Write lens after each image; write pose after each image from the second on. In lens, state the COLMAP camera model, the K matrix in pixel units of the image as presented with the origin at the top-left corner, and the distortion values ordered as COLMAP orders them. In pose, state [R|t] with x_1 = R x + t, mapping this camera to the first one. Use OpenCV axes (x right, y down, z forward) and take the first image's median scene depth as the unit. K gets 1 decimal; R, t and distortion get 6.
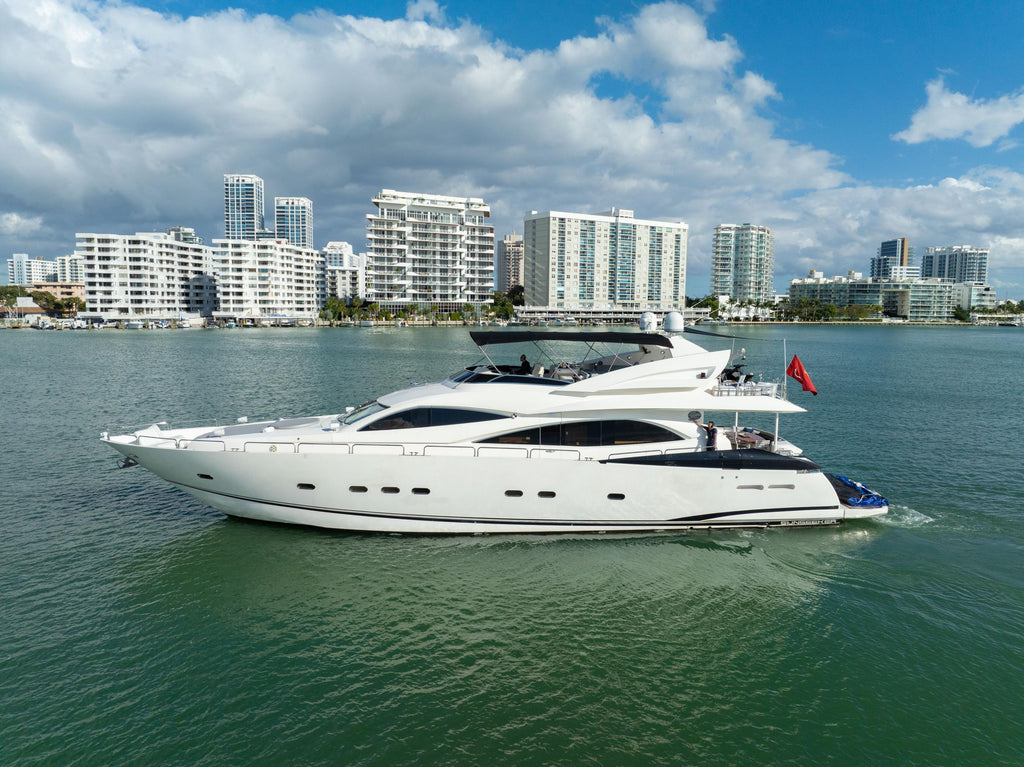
lens RADIAL K [[725.4, 0, 514.8], [0, 725.4, 390.4], [0, 0, 1]] dist [-0.036870, -0.001152]
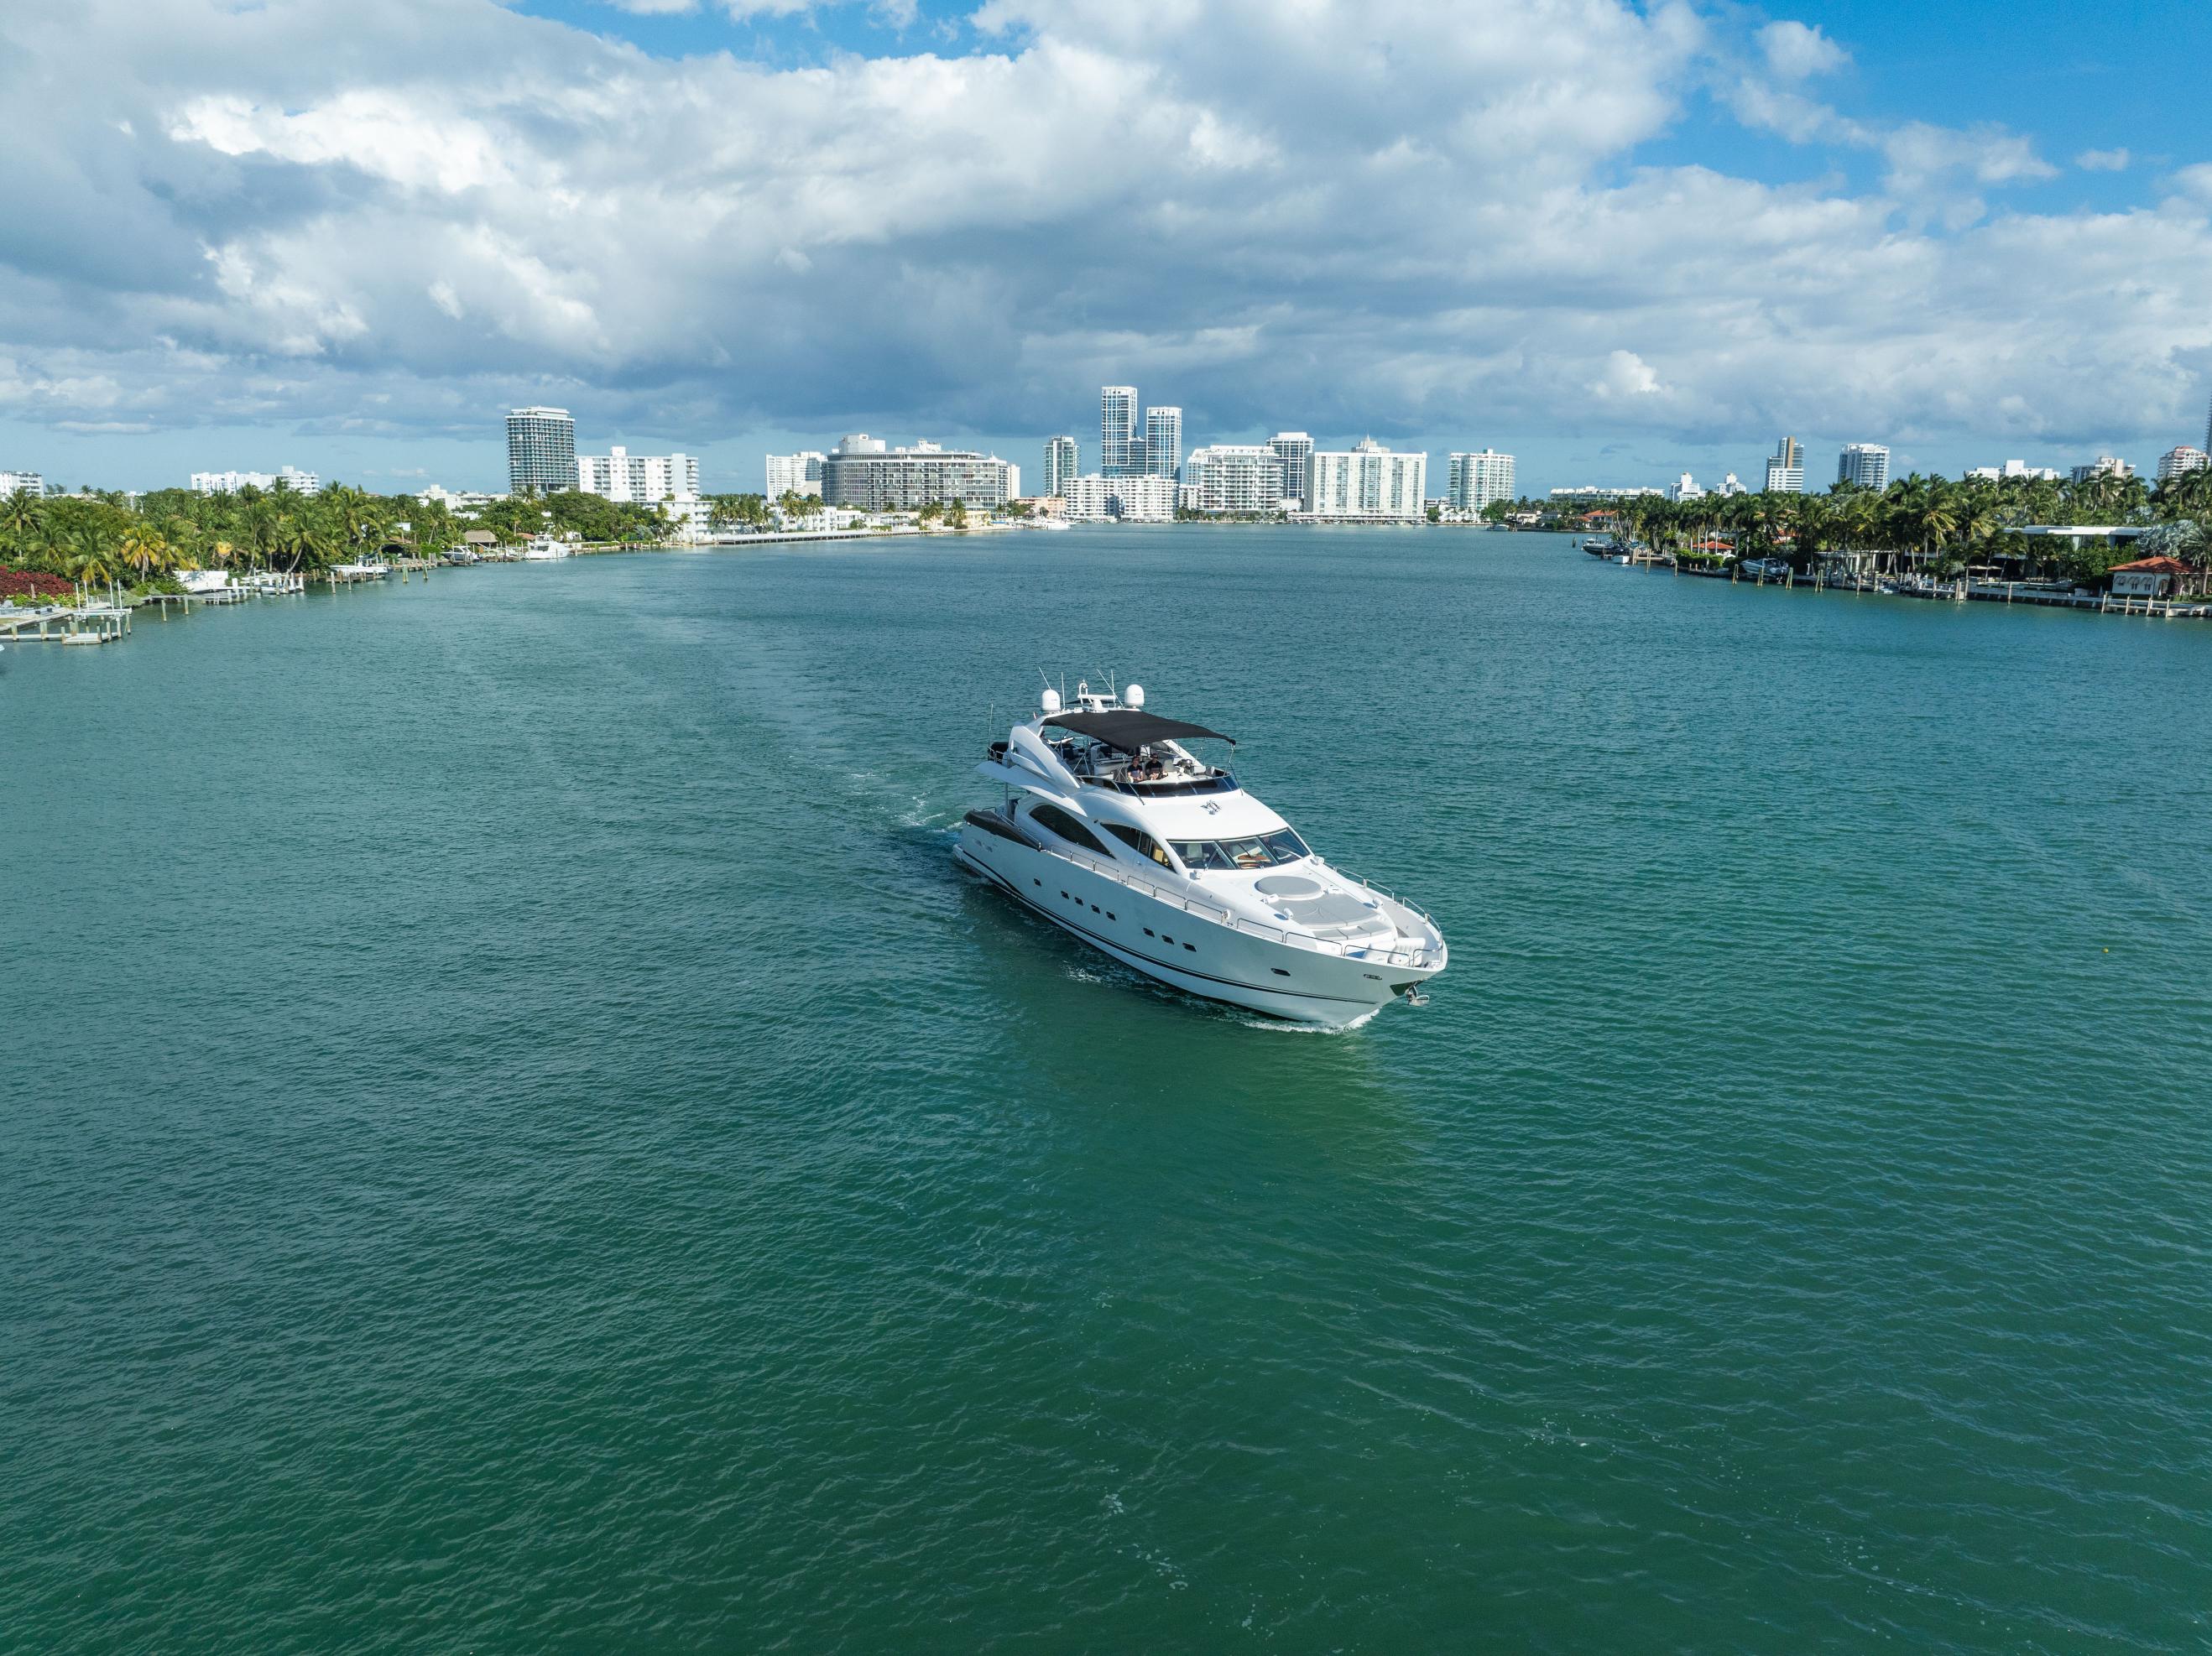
lens RADIAL K [[1566.8, 0, 1115.3], [0, 1566.8, 837.7], [0, 0, 1]] dist [-0.036870, -0.001152]
pose [[0.947688, 0.062883, -0.312942, 0.744498], [-0.033639, 0.994618, 0.097993, 0.270088], [0.317420, -0.082340, 0.944704, -2.414374]]
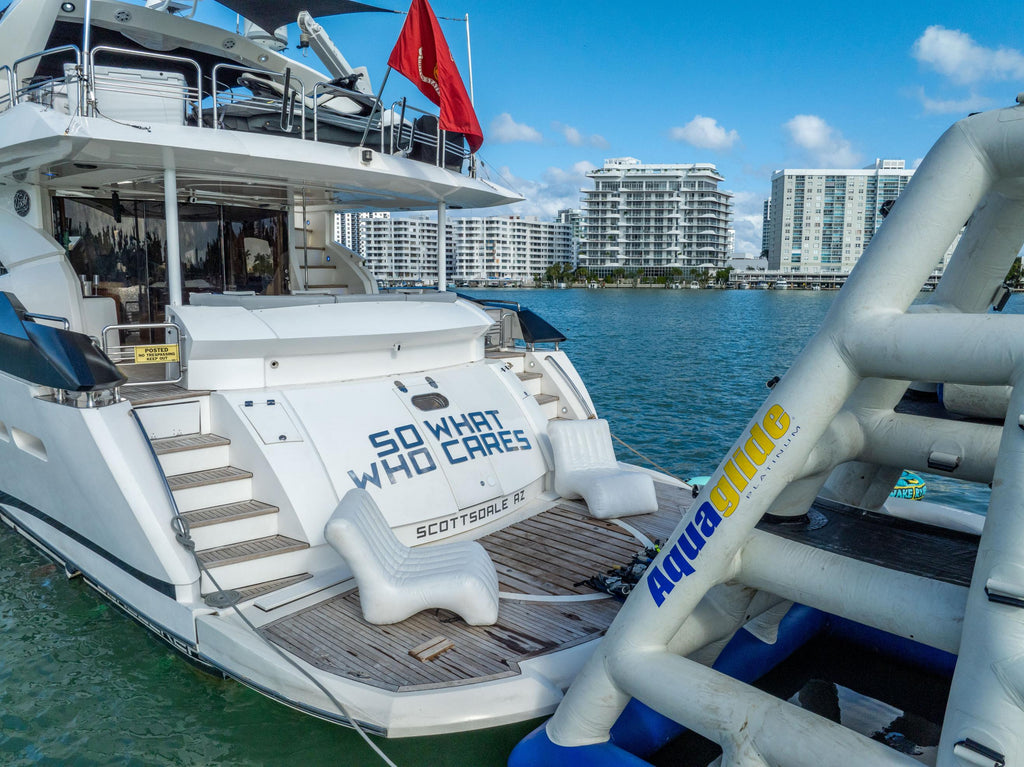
lens RADIAL K [[725.4, 0, 513.8], [0, 725.4, 385.4], [0, 0, 1]] dist [-0.036870, -0.001152]
pose [[0.799068, 0.079999, -0.595895, 0.337652], [-0.066256, 0.996789, 0.044972, 0.014571], [0.597579, 0.003546, 0.801802, 0.034599]]
